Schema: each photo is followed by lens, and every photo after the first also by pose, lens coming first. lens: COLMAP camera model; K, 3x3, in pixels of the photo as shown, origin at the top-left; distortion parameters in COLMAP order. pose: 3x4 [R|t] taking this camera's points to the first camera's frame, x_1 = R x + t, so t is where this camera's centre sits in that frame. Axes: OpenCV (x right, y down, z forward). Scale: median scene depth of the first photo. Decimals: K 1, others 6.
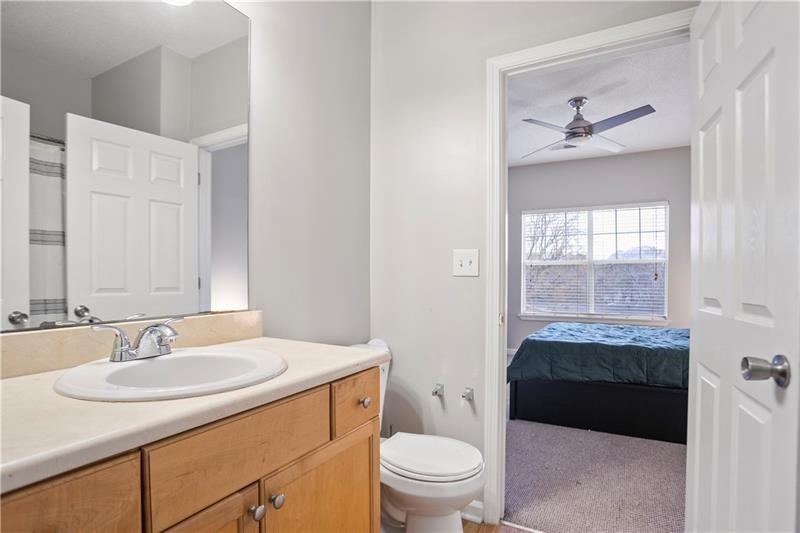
lens RADIAL K [[404.1, 0, 400.0], [0, 404.1, 266.5], [0, 0, 1]] dist [-0.046647, 0.029014]
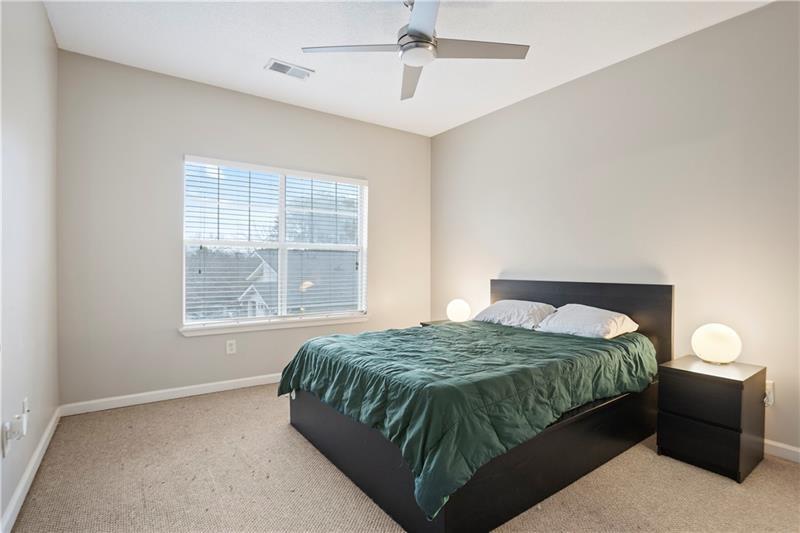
lens RADIAL K [[399.1, 0, 401.8], [0, 399.1, 260.7], [0, 0, 1]] dist [-0.032570, 0.016574]
pose [[0.428752, 0.012909, 0.903330, -0.106311], [-0.025157, 0.999681, -0.002346, 0.014212], [-0.903072, -0.021719, 0.428940, 0.540157]]
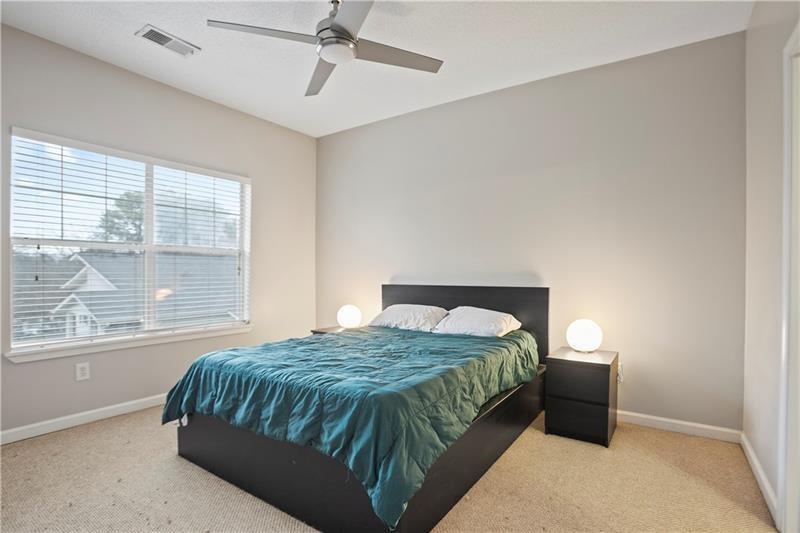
lens RADIAL K [[404.1, 0, 400.0], [0, 404.1, 266.5], [0, 0, 1]] dist [-0.046647, 0.029014]
pose [[0.104009, 0.013210, 0.994489, -0.118836], [-0.026910, 0.999583, -0.010463, 0.016497], [-0.994212, -0.025673, 0.104321, 0.602939]]
